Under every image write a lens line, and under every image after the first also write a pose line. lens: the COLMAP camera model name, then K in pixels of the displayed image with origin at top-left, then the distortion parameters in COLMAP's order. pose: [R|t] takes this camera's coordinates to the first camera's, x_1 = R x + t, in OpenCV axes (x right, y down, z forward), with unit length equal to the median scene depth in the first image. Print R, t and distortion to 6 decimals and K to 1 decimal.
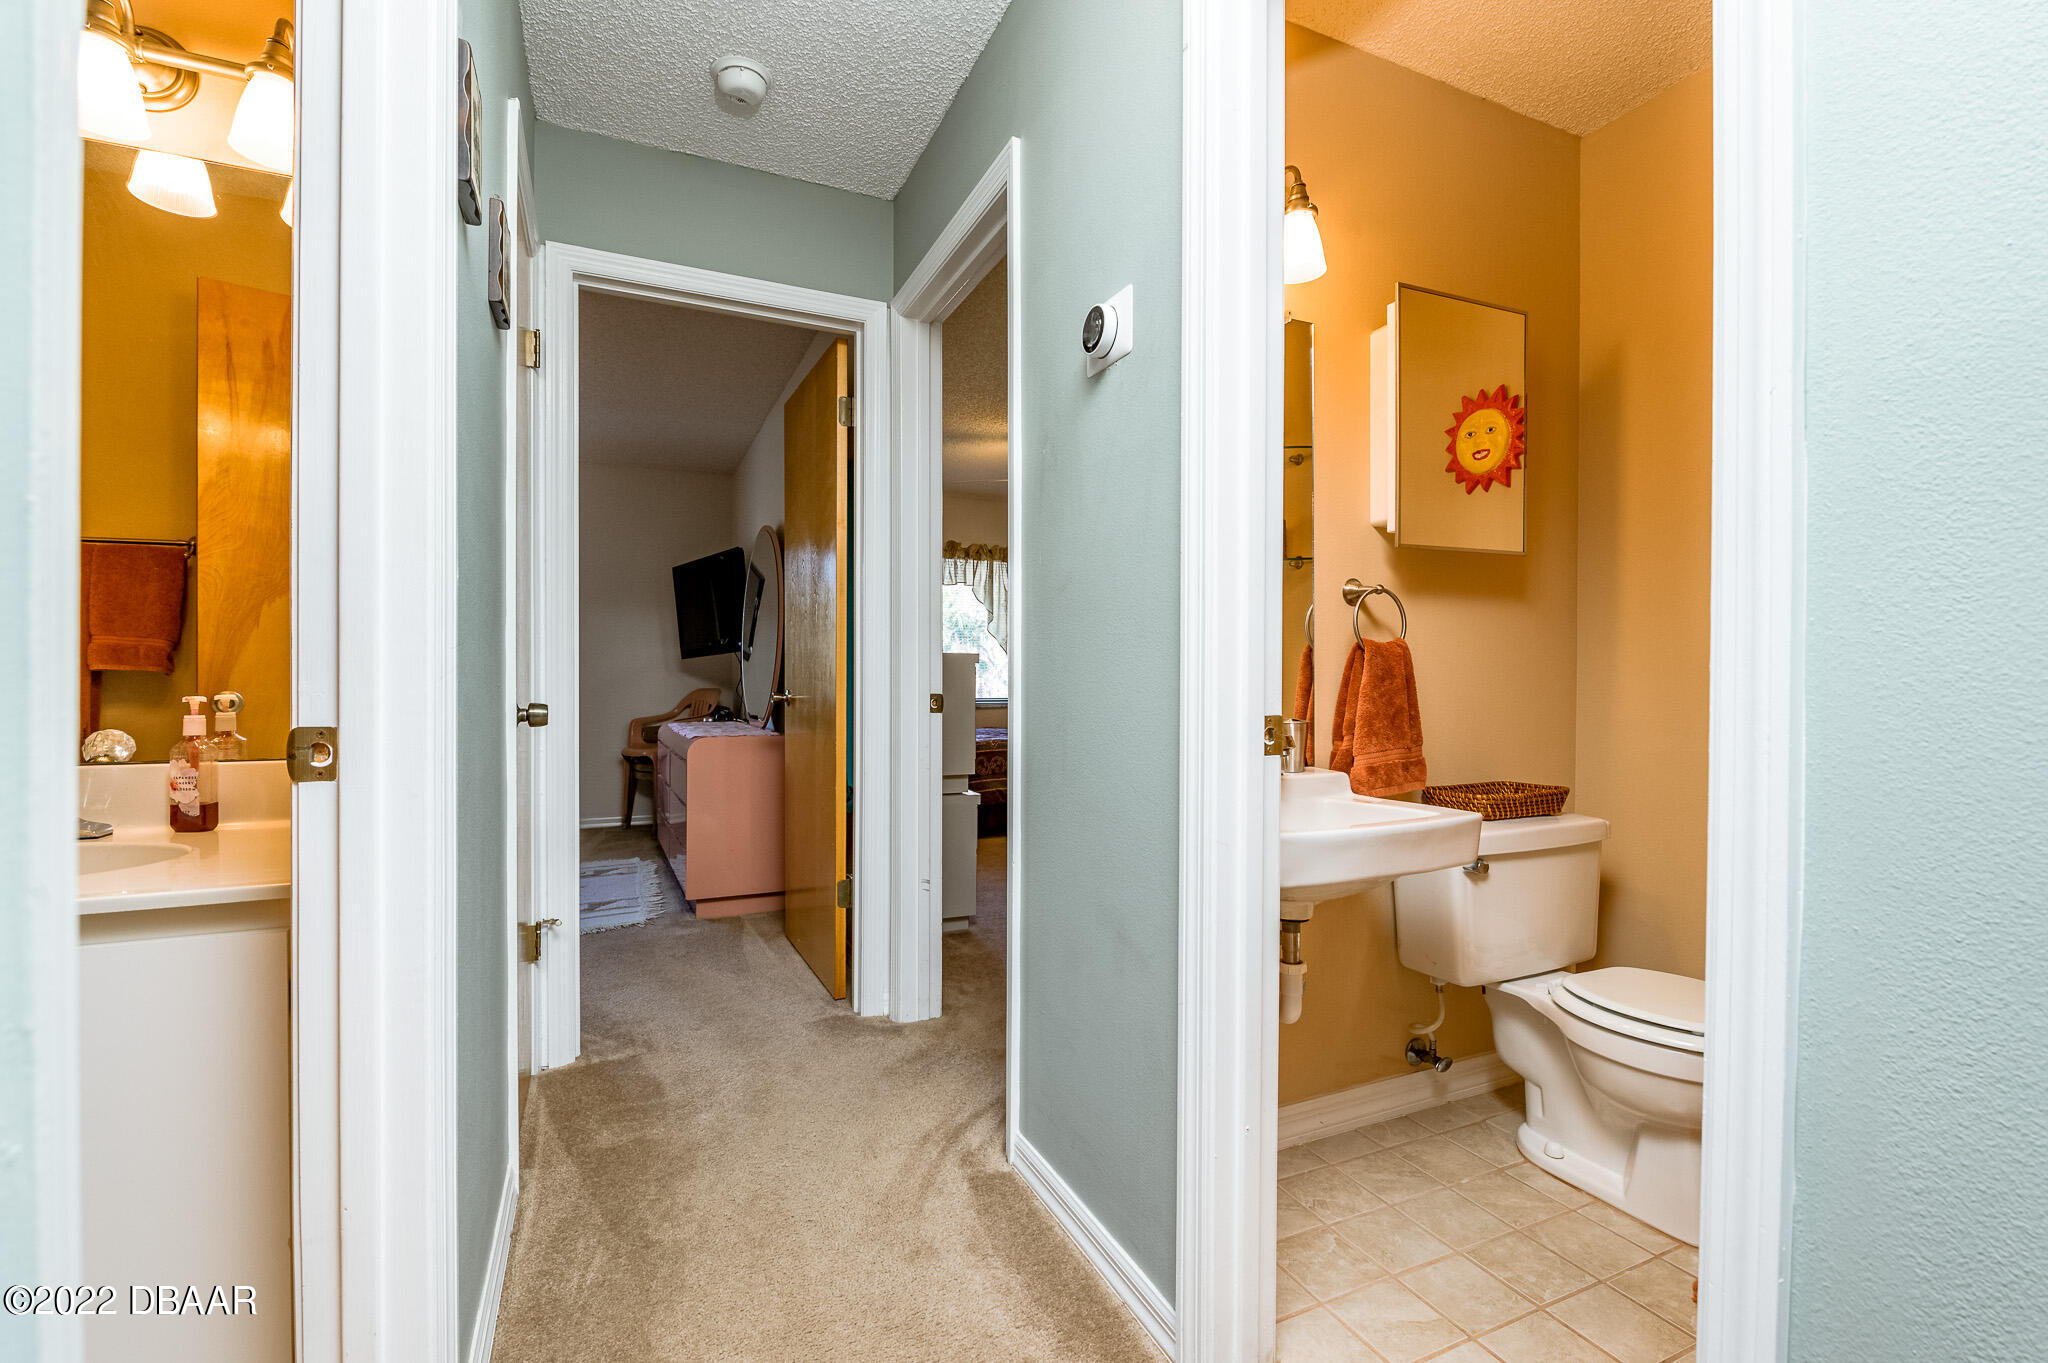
lens RADIAL K [[895.5, 0, 1037.6], [0, 895.5, 679.3], [0, 0, 1]] dist [0.003995, 0.000374]
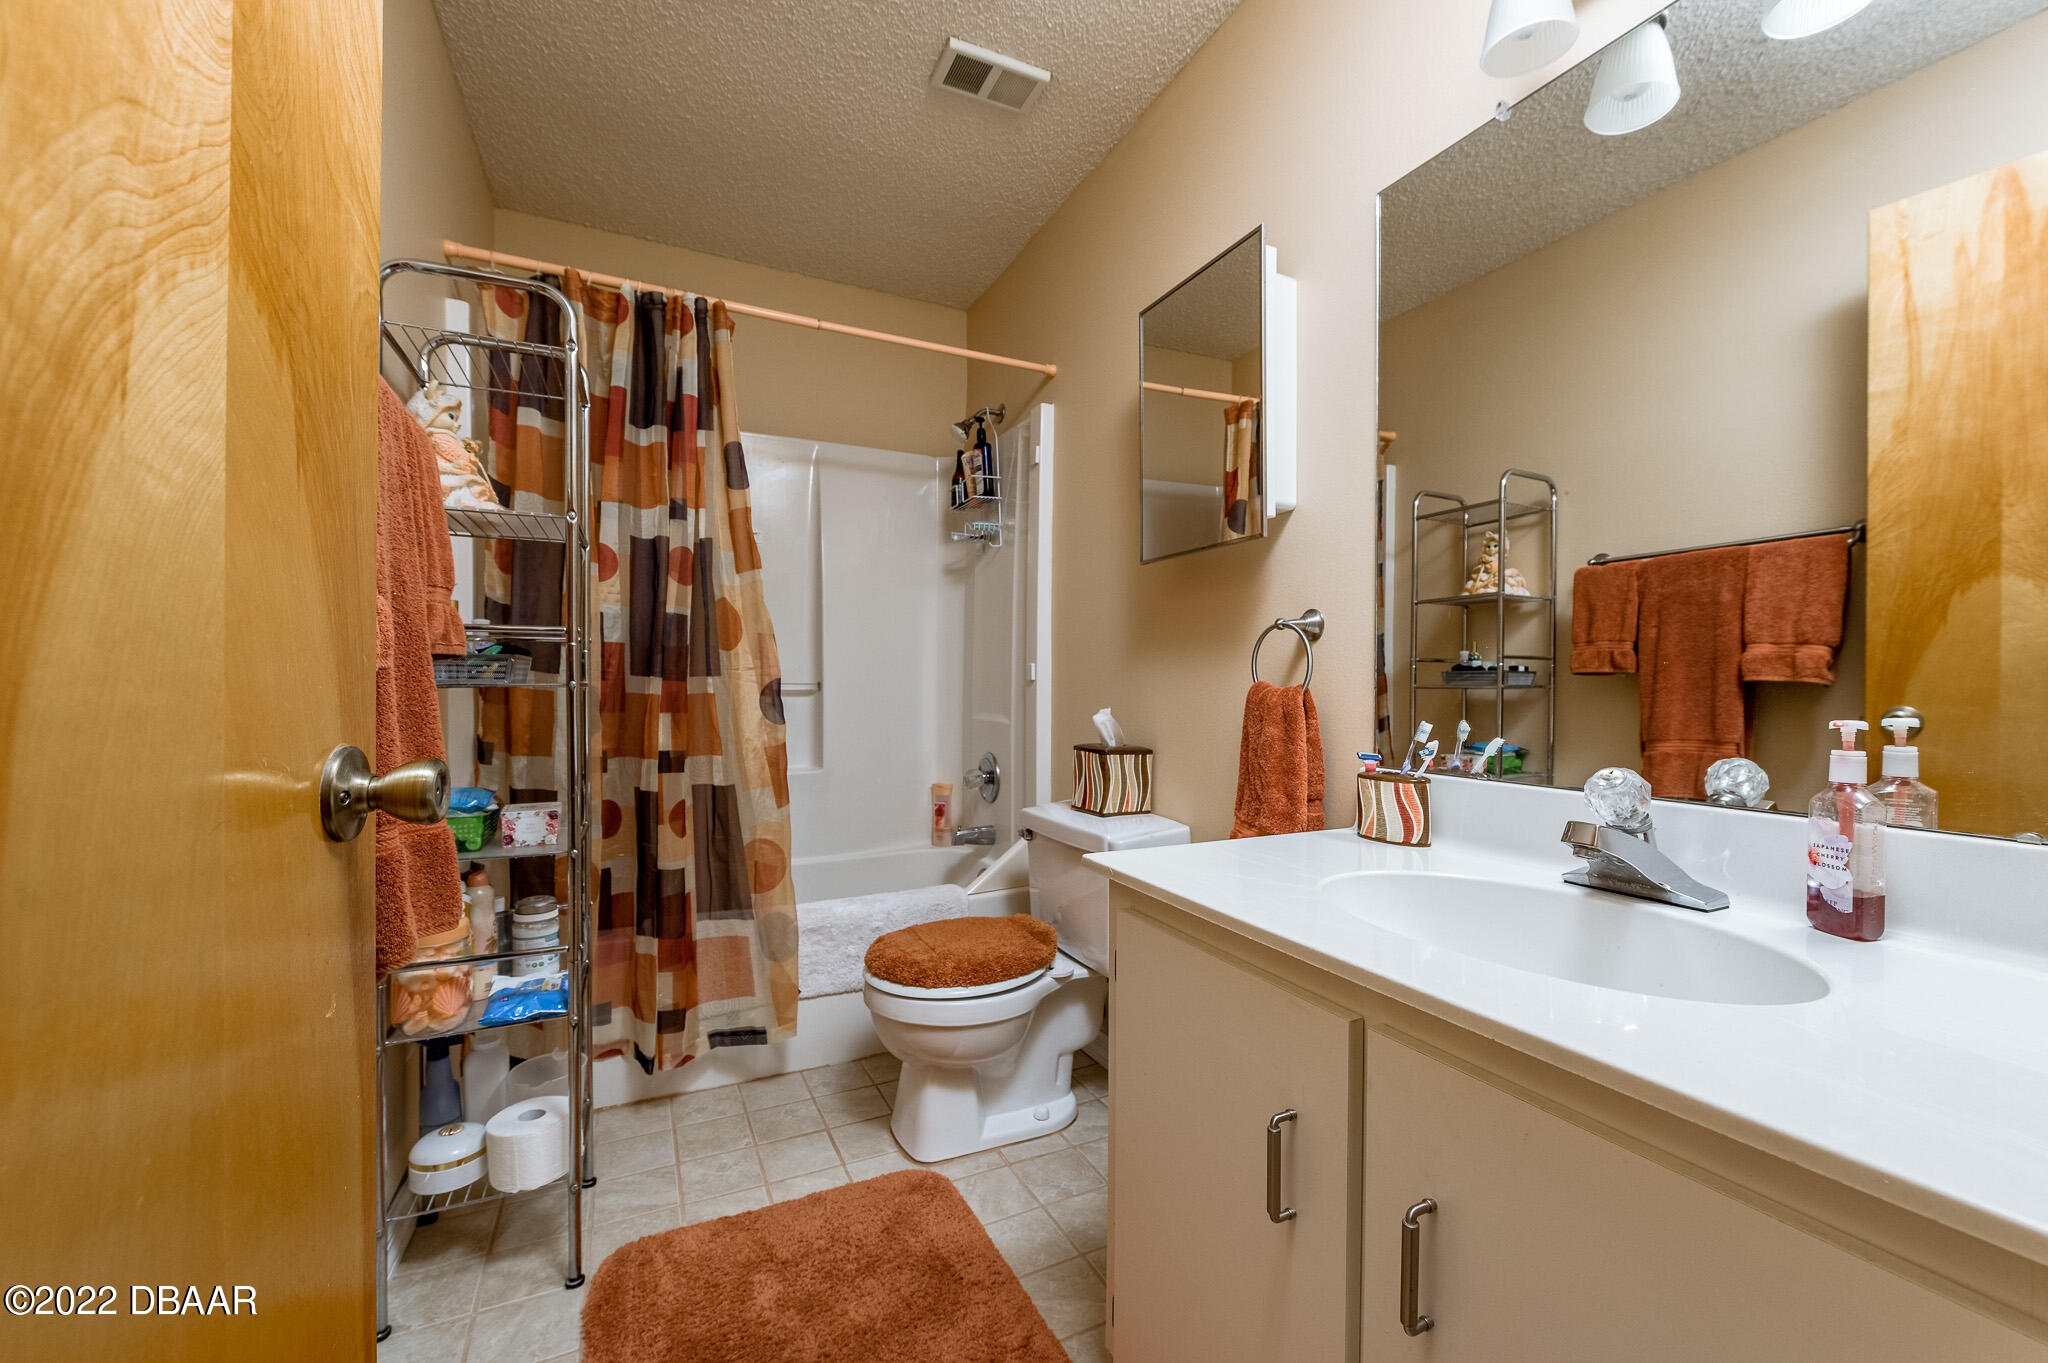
lens RADIAL K [[799.9, 0, 1023.5], [0, 799.9, 688.4], [0, 0, 1]] dist [-0.015825, -0.000130]
pose [[-0.005589, 0.005717, -0.999968, -0.380119], [-0.005974, 0.999966, 0.005750, -0.002742], [0.999967, 0.006006, -0.005554, 0.420205]]
